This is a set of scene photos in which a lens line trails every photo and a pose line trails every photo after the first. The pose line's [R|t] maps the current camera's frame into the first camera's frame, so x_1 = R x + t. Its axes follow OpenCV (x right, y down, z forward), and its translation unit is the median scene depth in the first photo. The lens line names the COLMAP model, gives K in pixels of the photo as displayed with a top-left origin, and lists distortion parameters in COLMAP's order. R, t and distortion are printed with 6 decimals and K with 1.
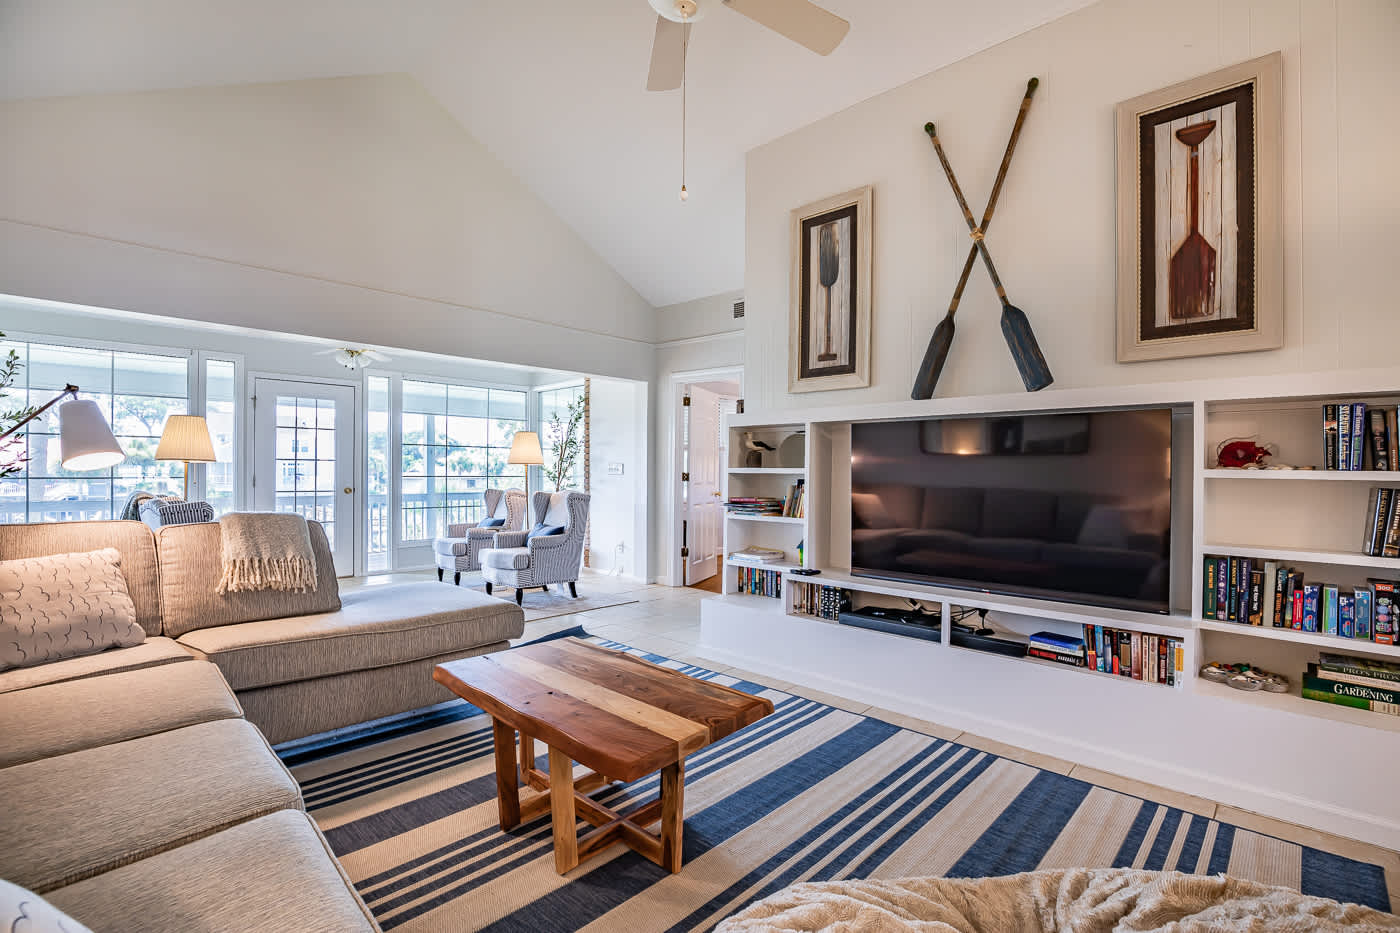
lens RADIAL K [[630.2, 0, 714.7], [0, 630.2, 473.4], [0, 0, 1]] dist [-0.029937, 0.000140]
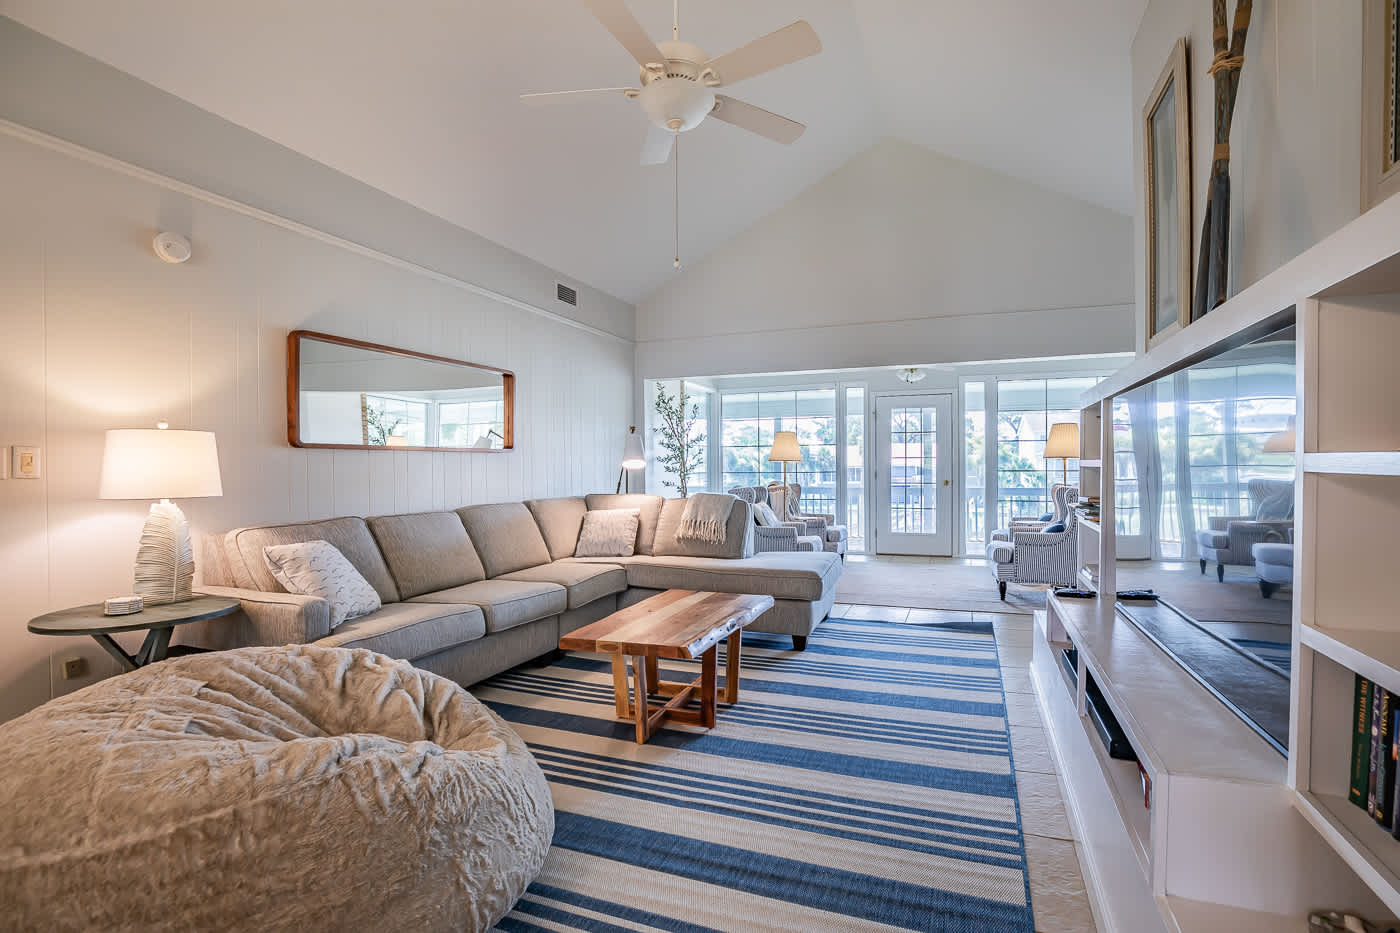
lens RADIAL K [[658.0, 0, 756.4], [0, 658.0, 475.1], [0, 0, 1]] dist [-0.024547, -0.000019]
pose [[0.419141, 0.005883, -0.907902, 0.963086], [0.006649, 0.999932, 0.009549, -0.000565], [0.907897, -0.010039, 0.419074, 0.407283]]
